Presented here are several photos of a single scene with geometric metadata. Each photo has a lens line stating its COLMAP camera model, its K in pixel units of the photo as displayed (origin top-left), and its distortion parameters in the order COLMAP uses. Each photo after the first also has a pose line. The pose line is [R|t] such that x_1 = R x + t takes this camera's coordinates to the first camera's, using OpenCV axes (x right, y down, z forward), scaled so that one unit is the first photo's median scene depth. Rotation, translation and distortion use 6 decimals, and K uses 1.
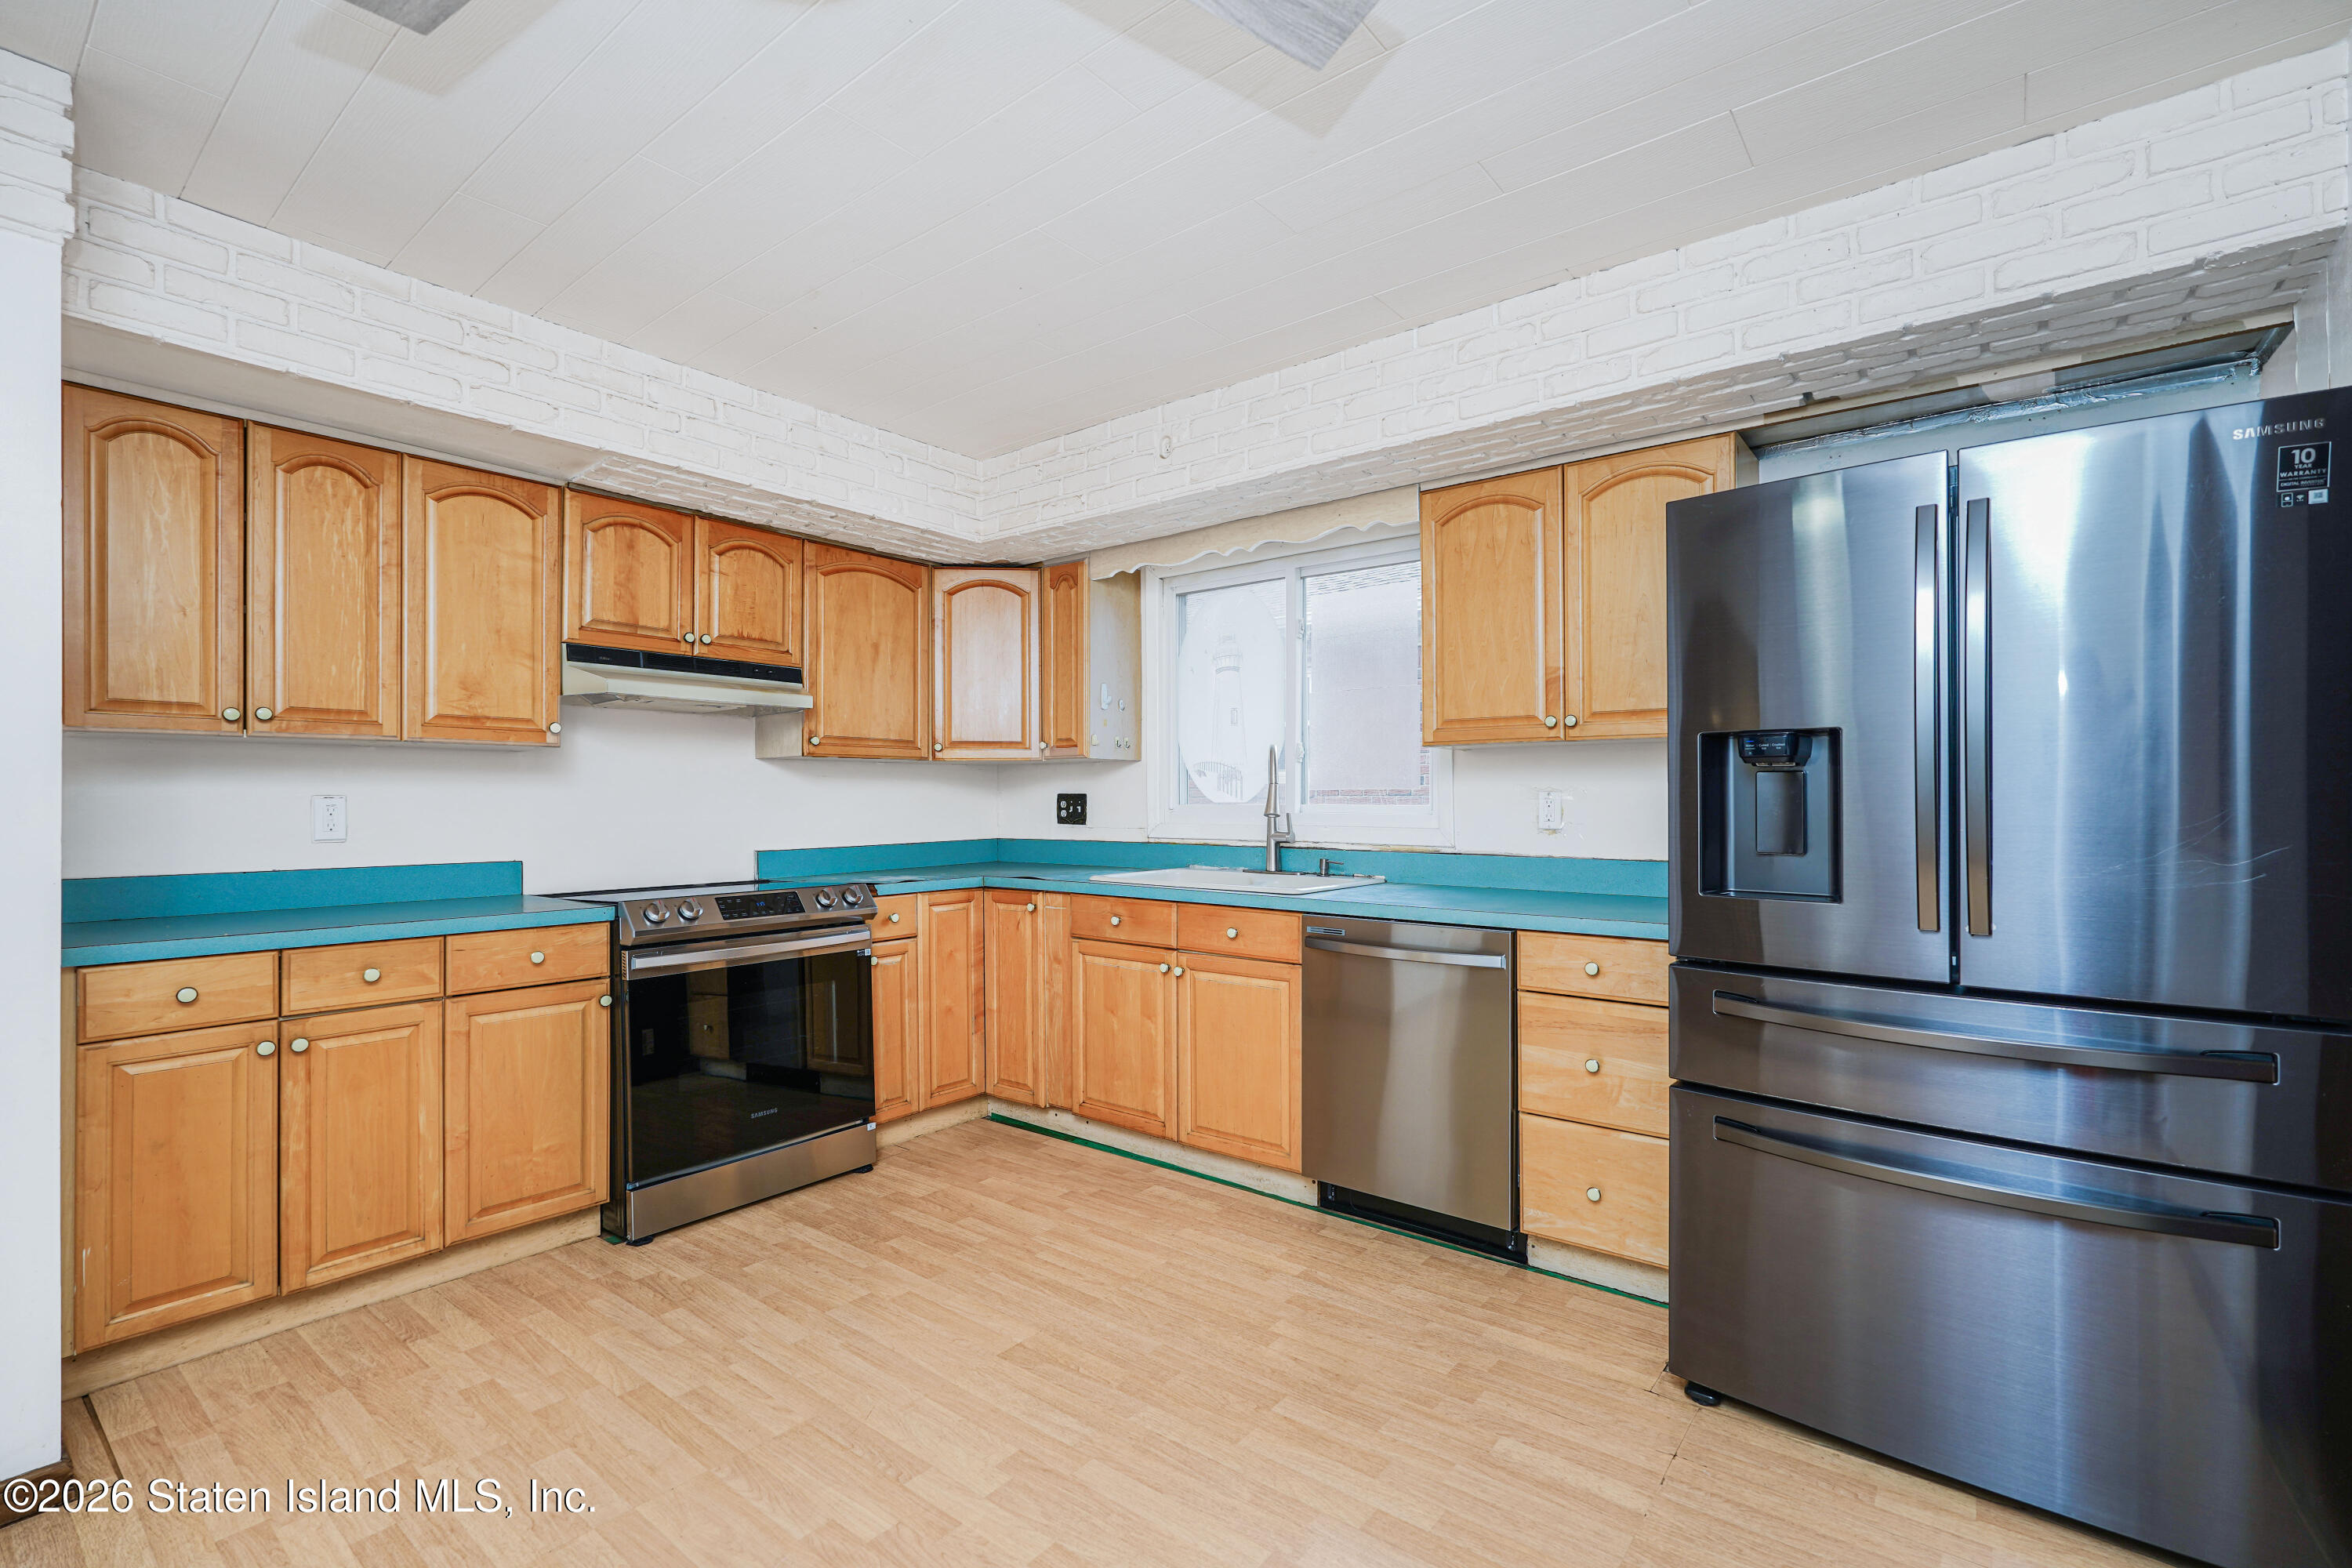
lens RADIAL K [[1072.8, 0, 1225.6], [0, 1072.8, 784.7], [0, 0, 1]] dist [-0.019086, 0.011270]
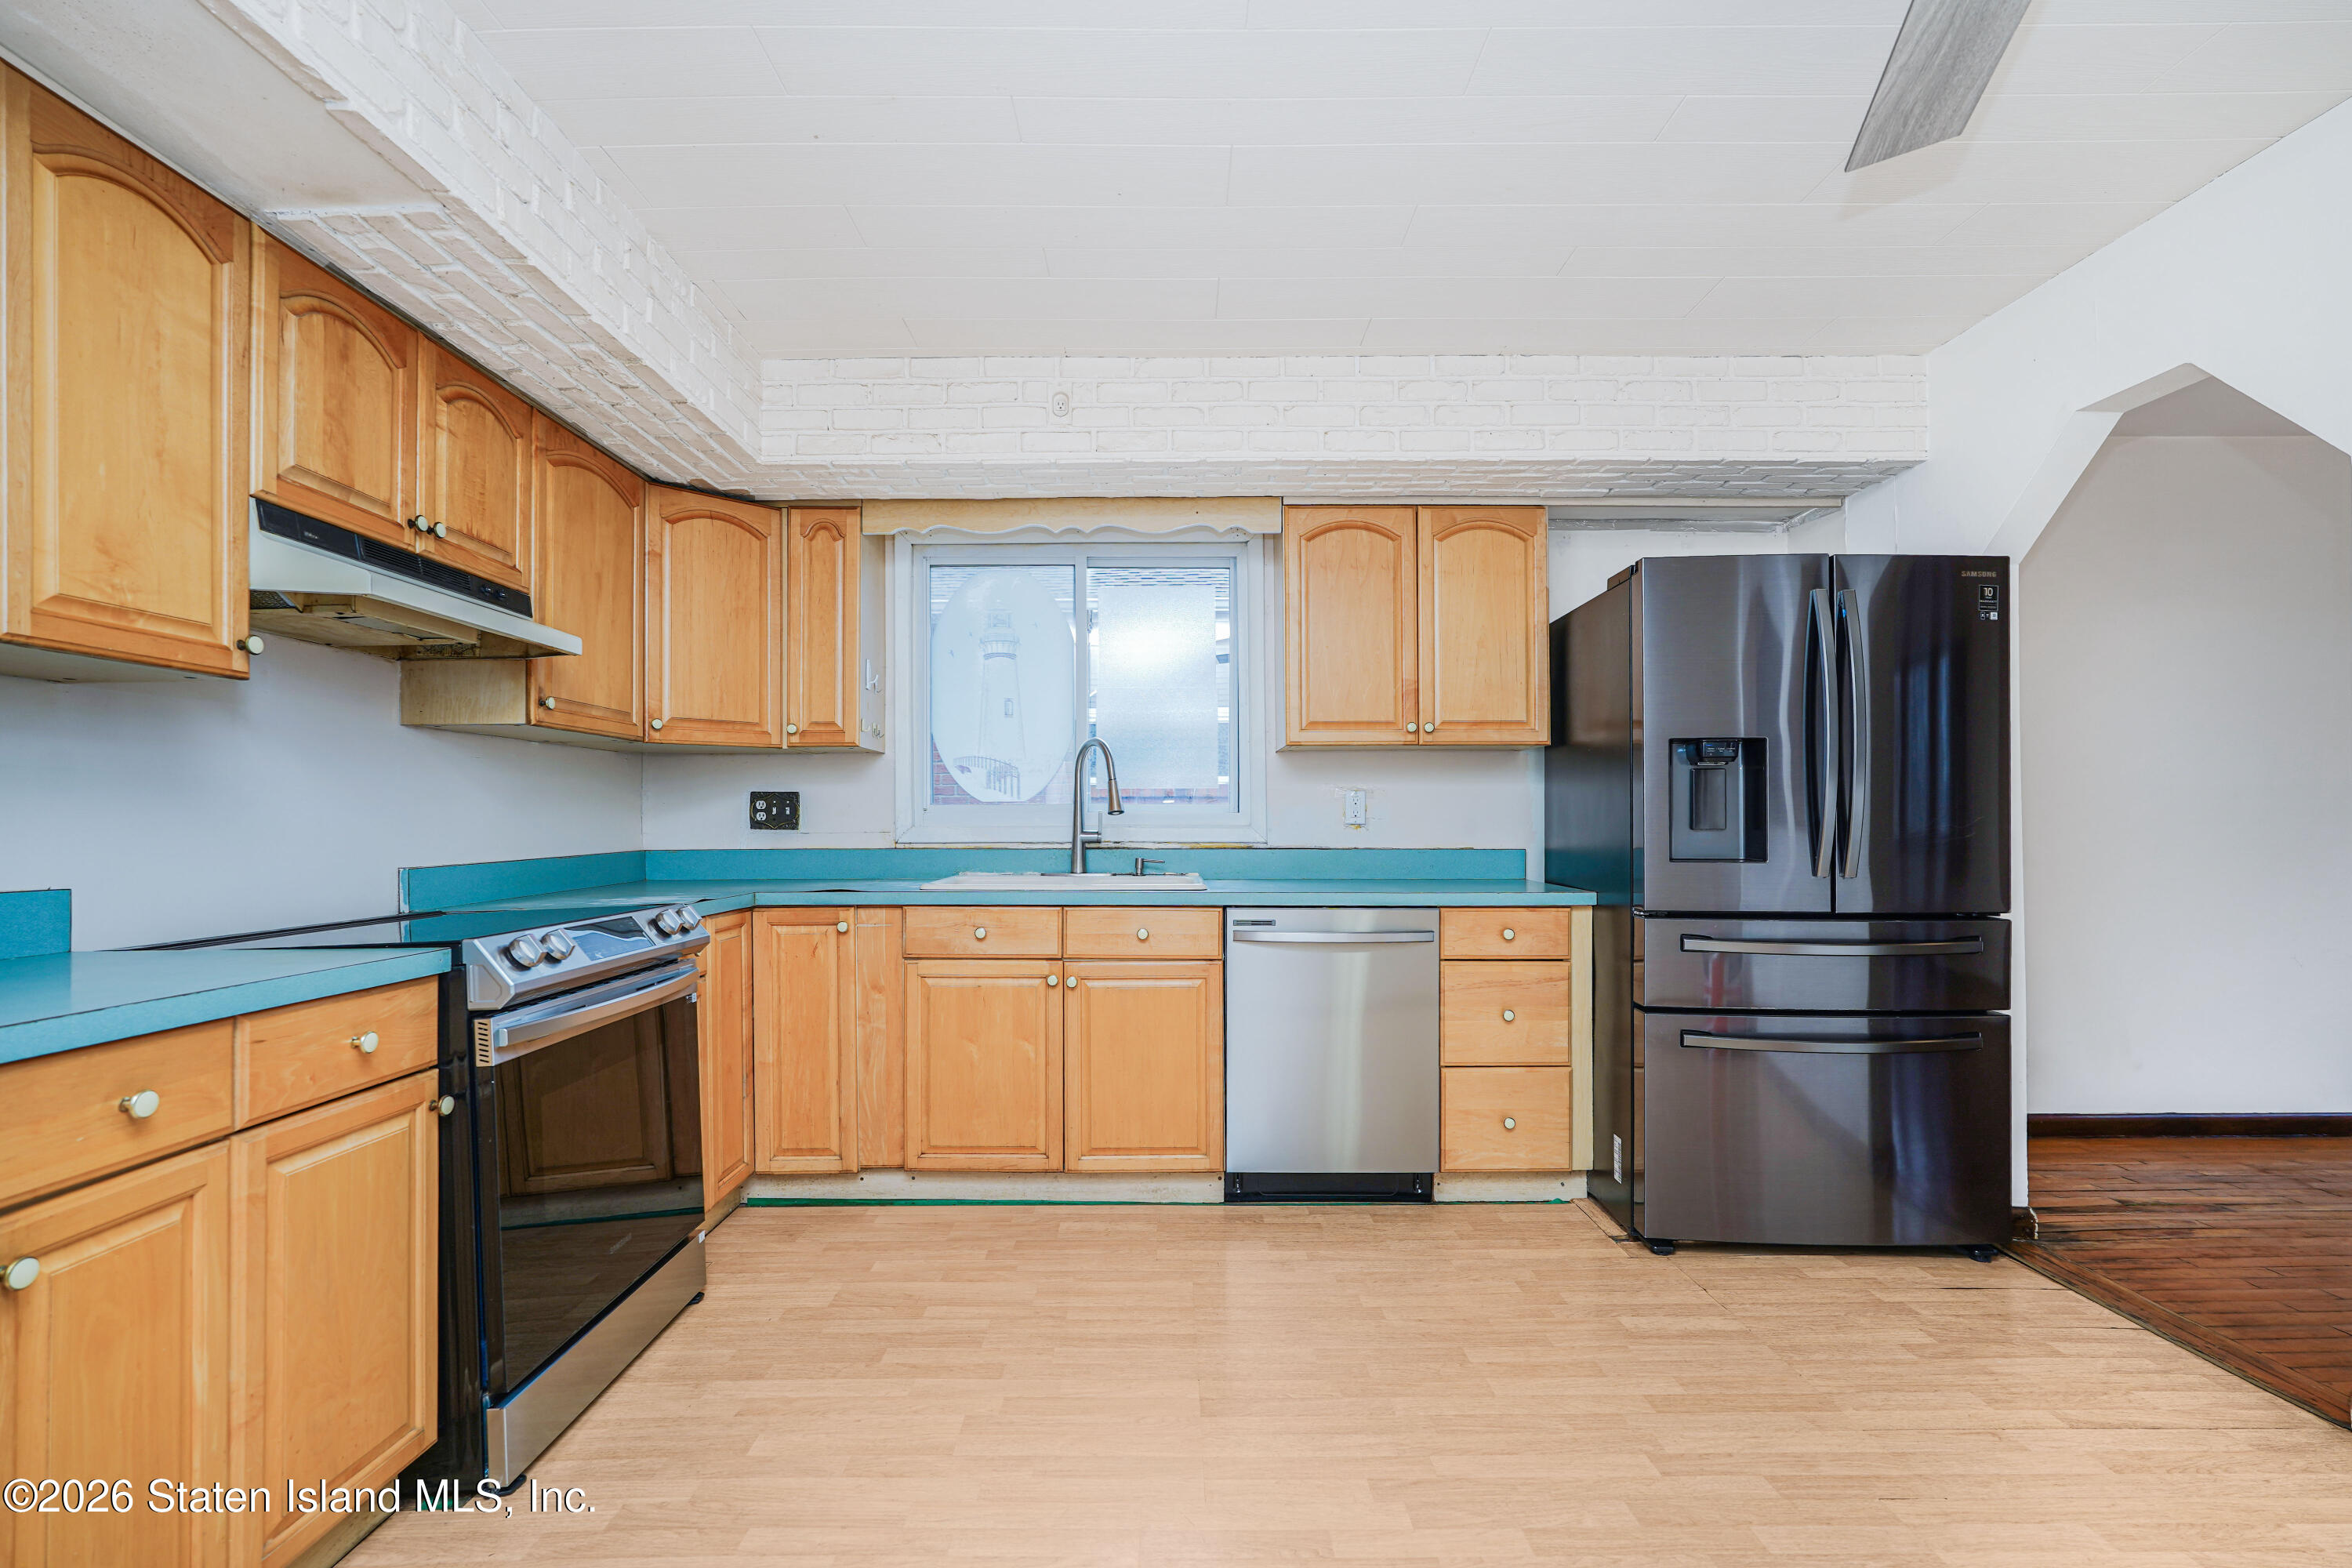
lens RADIAL K [[1072.8, 0, 1170.9], [0, 1072.8, 805.4], [0, 0, 1]] dist [-0.019086, 0.011270]
pose [[0.784776, 0.009509, 0.619707, -0.575181], [-0.008570, 0.999953, -0.004491, 0.028955], [-0.619721, -0.001787, 0.784820, 0.247349]]
